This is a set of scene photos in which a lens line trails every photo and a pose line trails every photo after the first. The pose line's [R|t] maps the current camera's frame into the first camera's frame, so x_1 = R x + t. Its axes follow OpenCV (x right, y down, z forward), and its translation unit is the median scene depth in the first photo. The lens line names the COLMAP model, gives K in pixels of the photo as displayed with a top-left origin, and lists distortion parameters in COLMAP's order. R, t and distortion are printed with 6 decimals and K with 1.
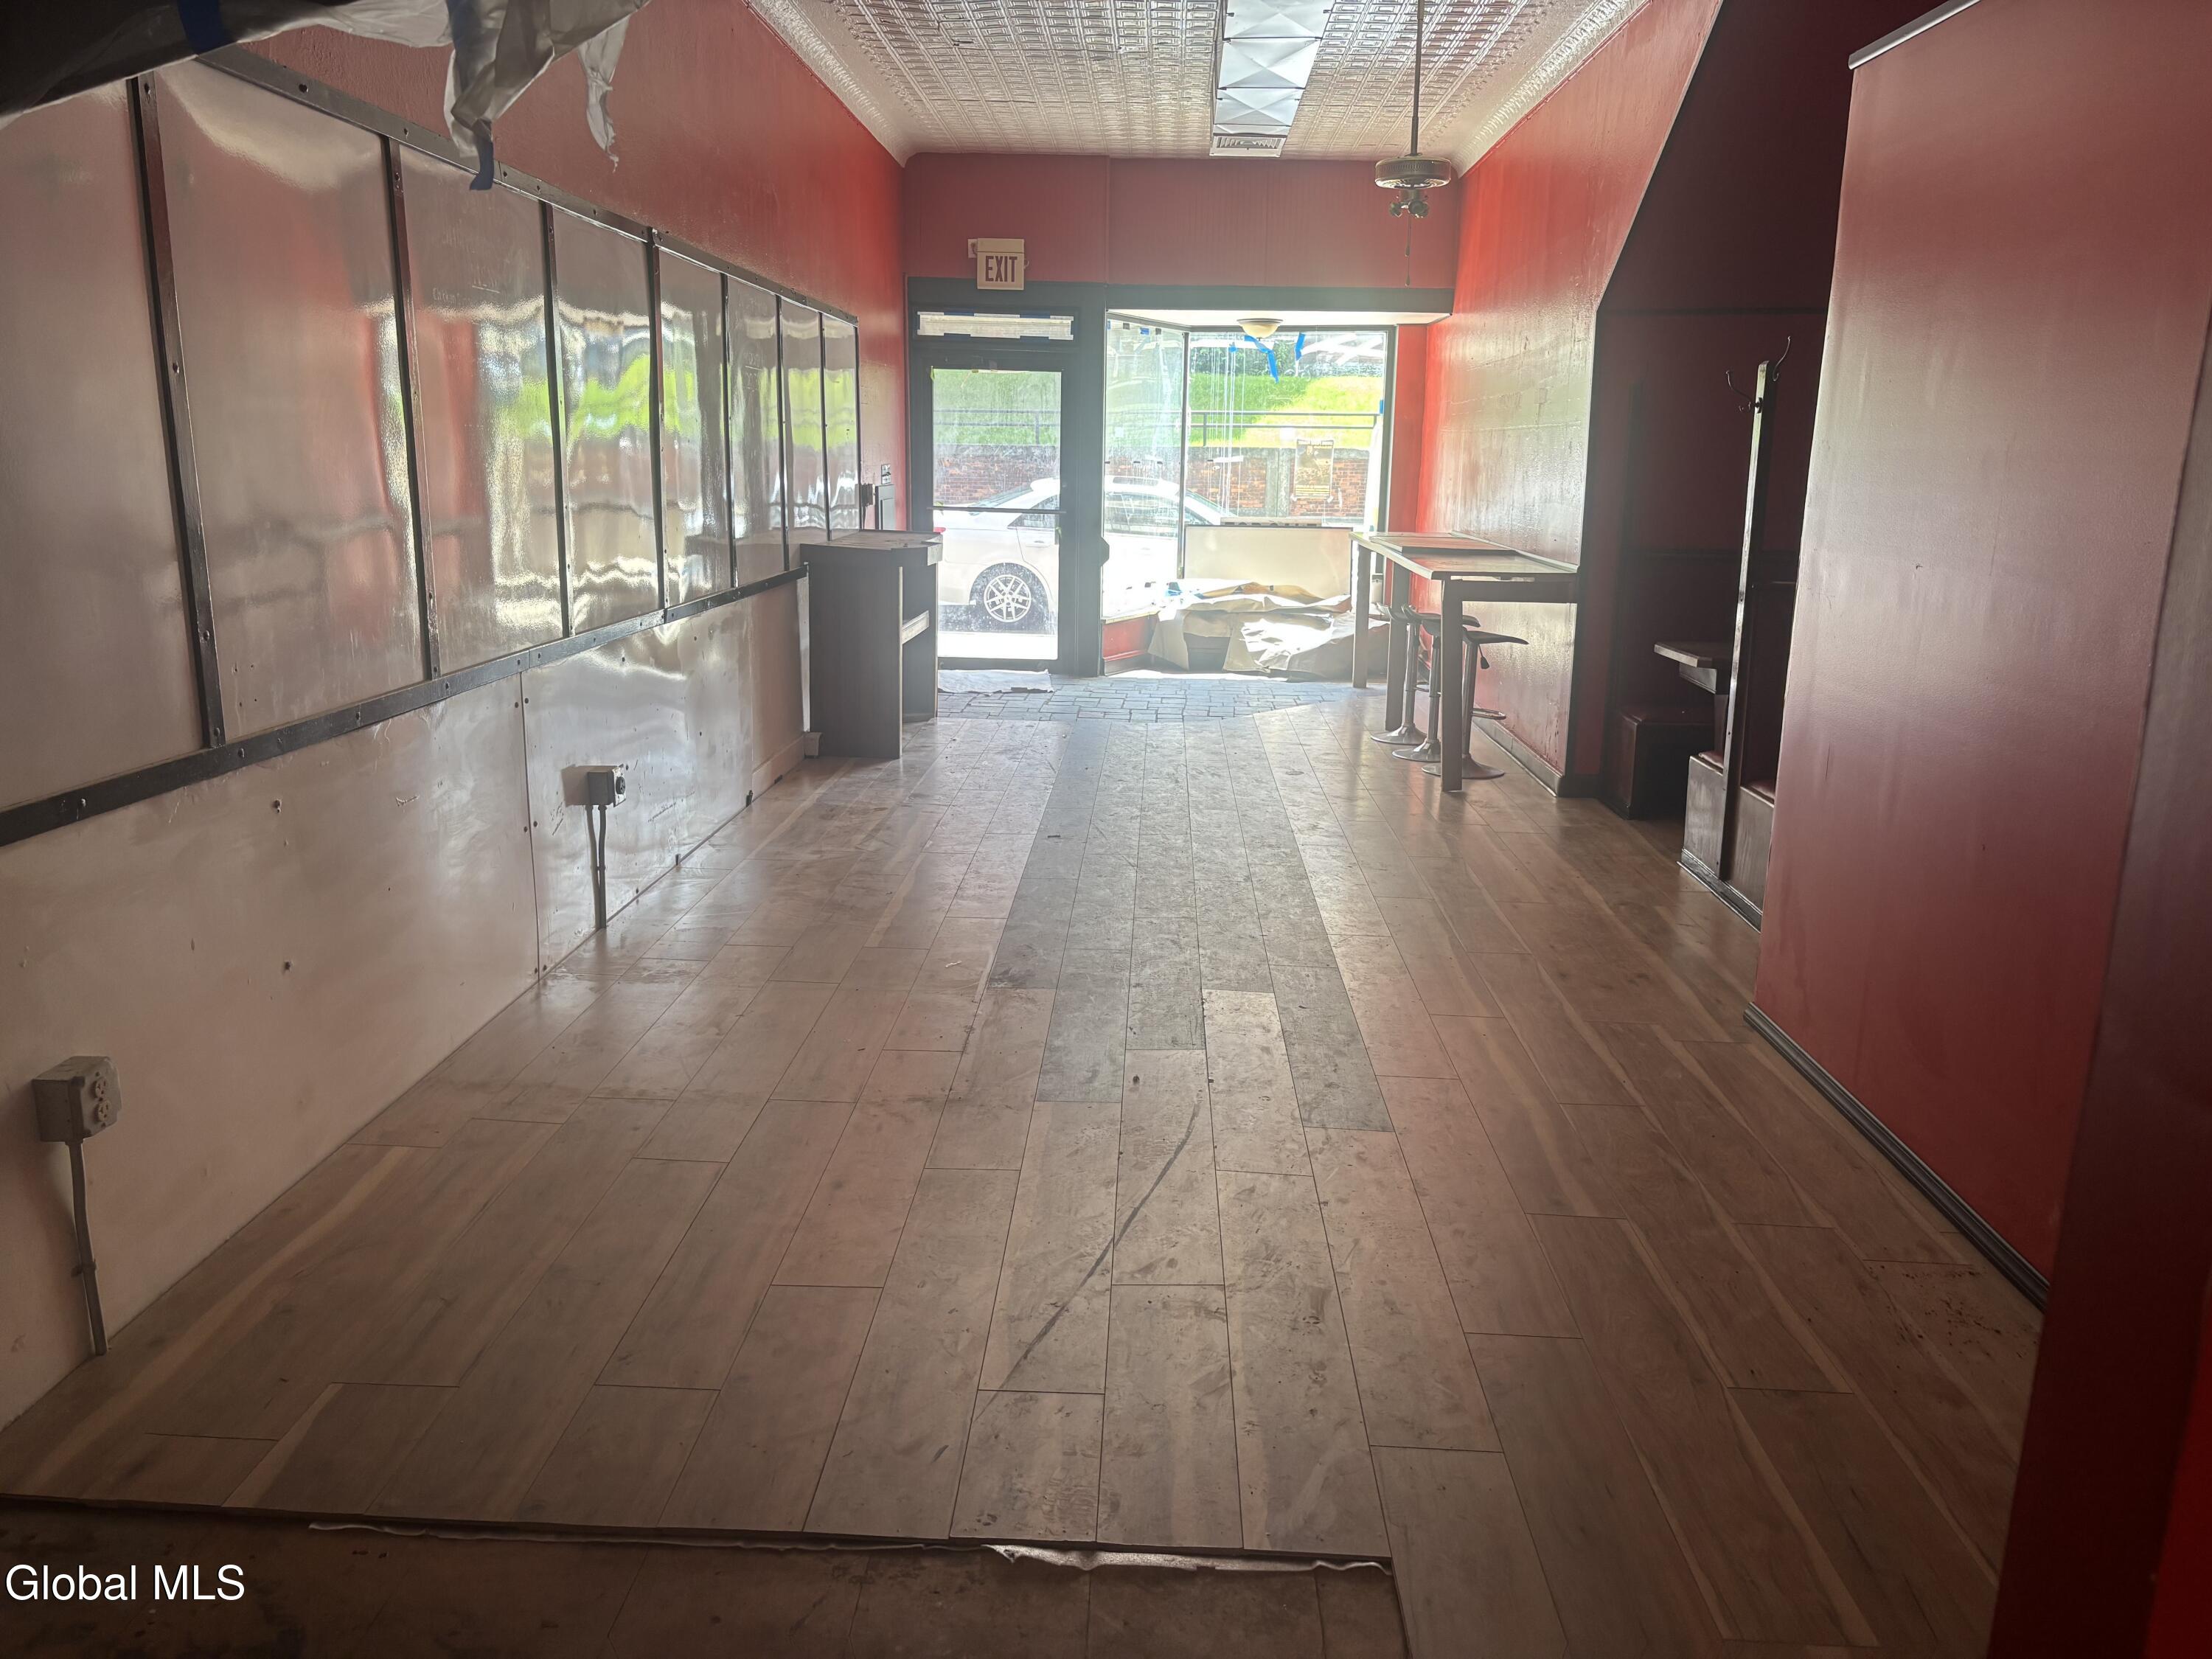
lens RADIAL K [[1691.3, 0, 1106.0], [0, 1691.3, 829.5], [0, 0, 1]] dist [0.191810, -0.467557]
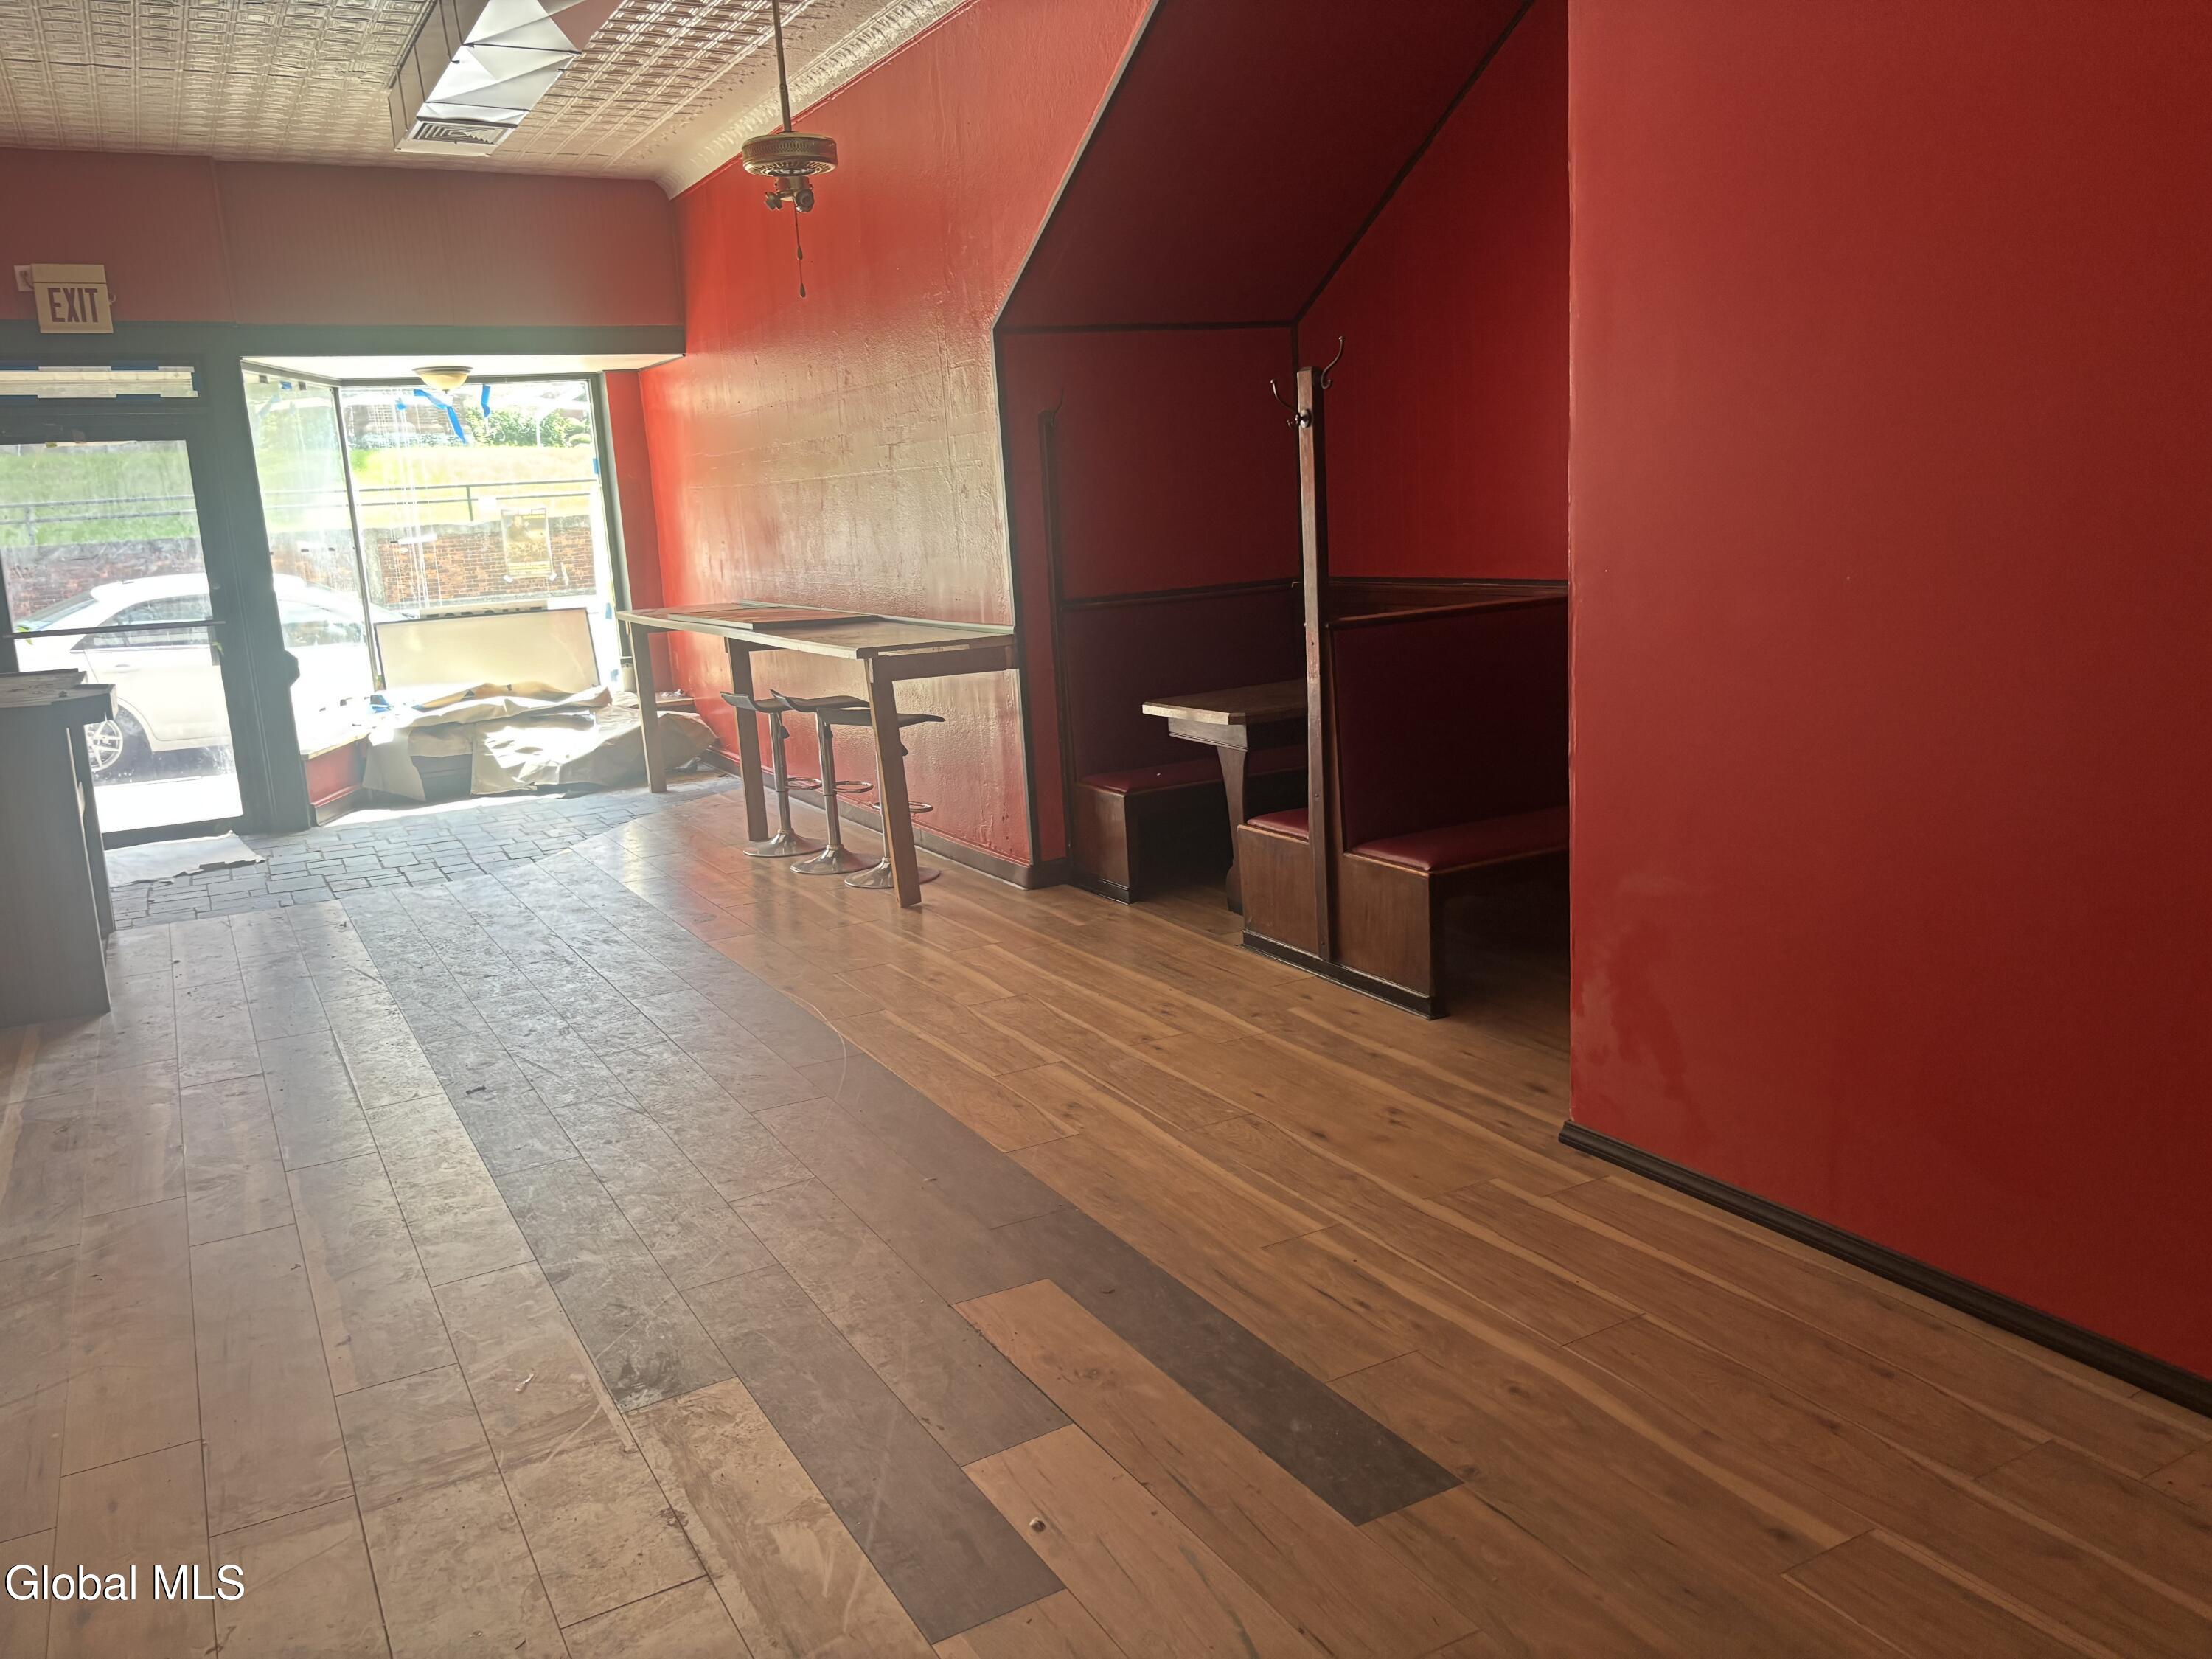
lens RADIAL K [[1688.1, 0, 1106.0], [0, 1688.1, 829.5], [0, 0, 1]] dist [0.043625, -0.029276]
pose [[0.852029, -0.165433, 0.496667, -0.079723], [0.182104, 0.983164, 0.015079, -0.036591], [-0.490799, 0.077597, 0.867810, 0.161187]]
